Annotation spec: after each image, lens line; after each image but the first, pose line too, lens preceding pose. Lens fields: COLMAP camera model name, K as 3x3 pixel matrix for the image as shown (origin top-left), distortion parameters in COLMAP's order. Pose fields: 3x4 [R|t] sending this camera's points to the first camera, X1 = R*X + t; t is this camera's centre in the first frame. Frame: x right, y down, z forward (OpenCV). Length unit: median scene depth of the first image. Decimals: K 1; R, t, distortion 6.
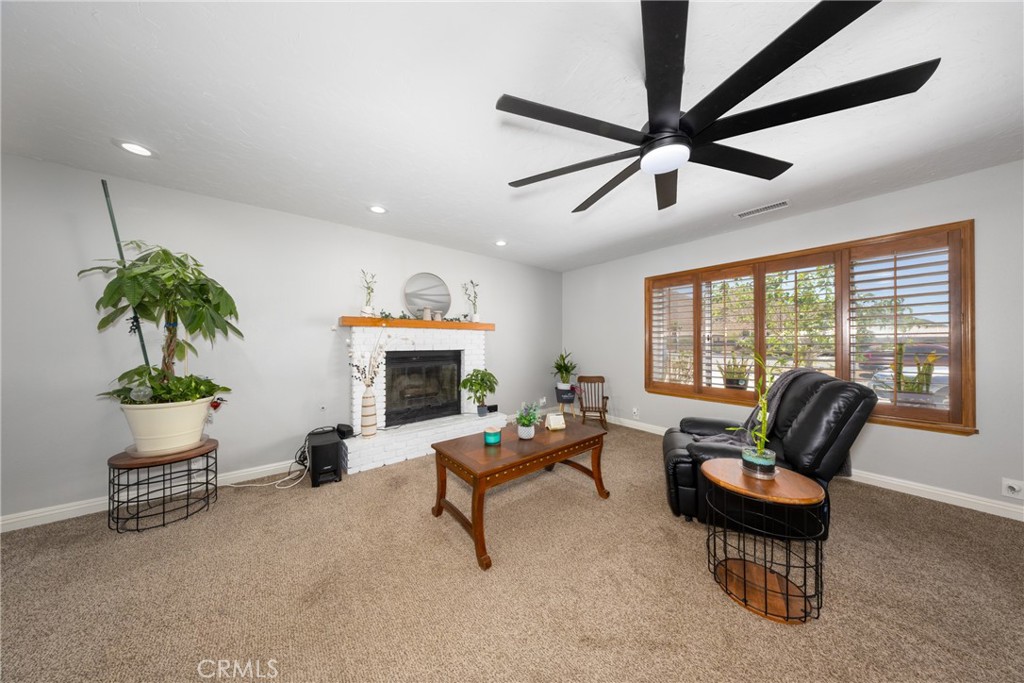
lens RADIAL K [[283.6, 0, 512.0], [0, 283.6, 341.5], [0, 0, 1]] dist [-0.000224, -0.000014]
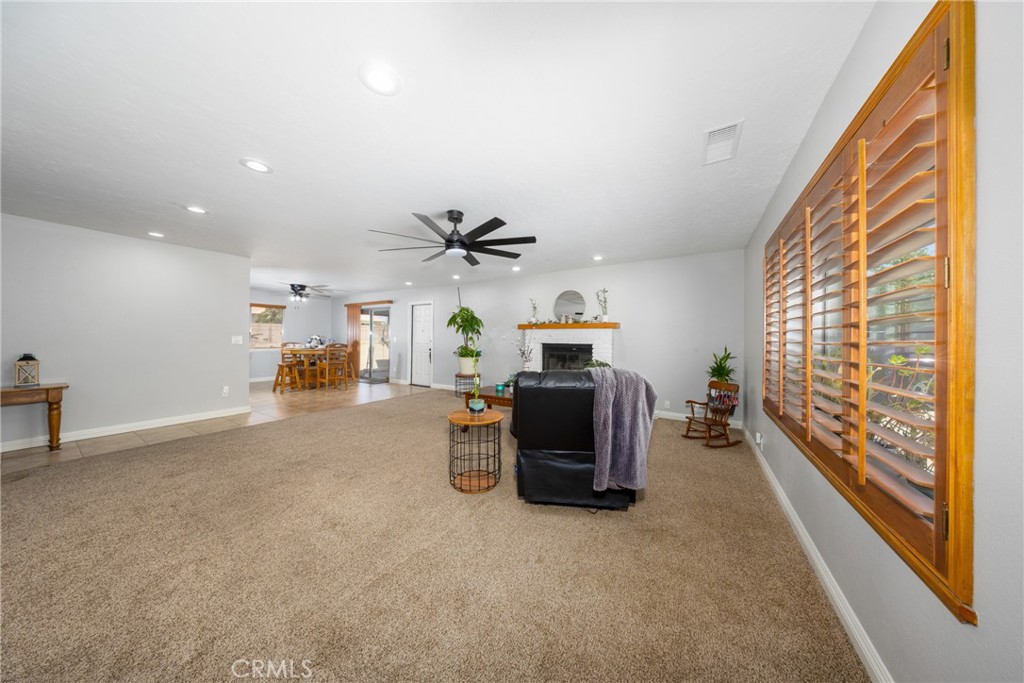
lens RADIAL K [[302.3, 0, 508.4], [0, 302.3, 339.8], [0, 0, 1]] dist [-0.000163, -0.000020]
pose [[0.378393, 0.004870, -0.925632, 1.181303], [-0.006299, 0.999977, 0.002686, 0.010898], [0.925624, 0.004814, 0.378414, 0.139963]]
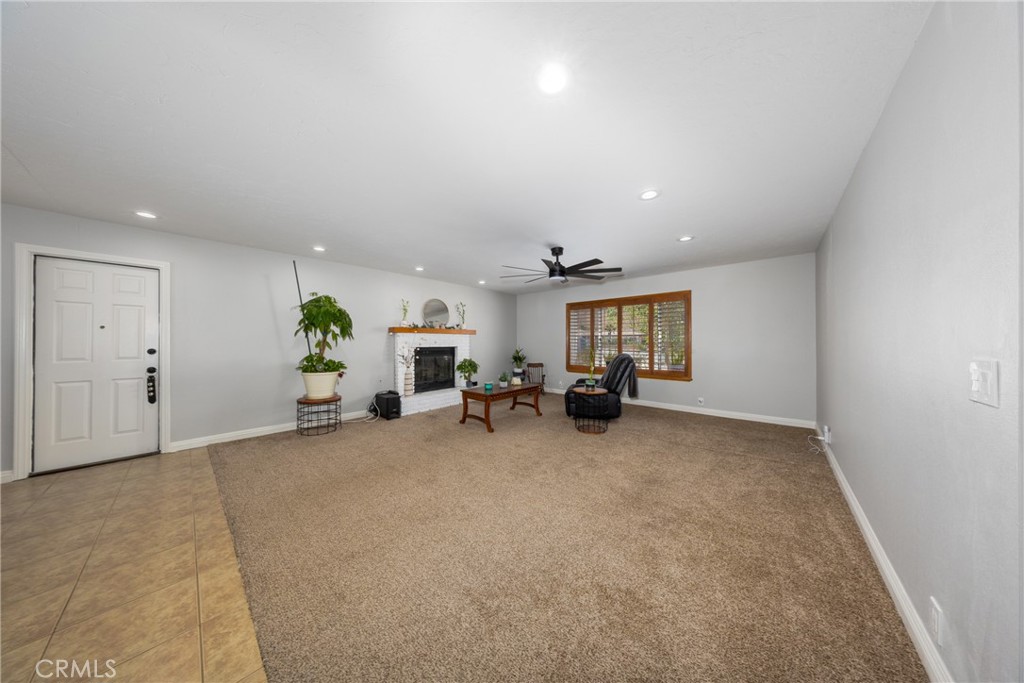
lens RADIAL K [[290.2, 0, 527.5], [0, 290.2, 339.3], [0, 0, 1]] dist [-0.000199, -0.000027]
pose [[0.973512, 0.001398, 0.228630, -0.191802], [0.000092, 0.999979, -0.006505, -0.001793], [-0.228635, 0.006354, 0.973492, -0.814920]]
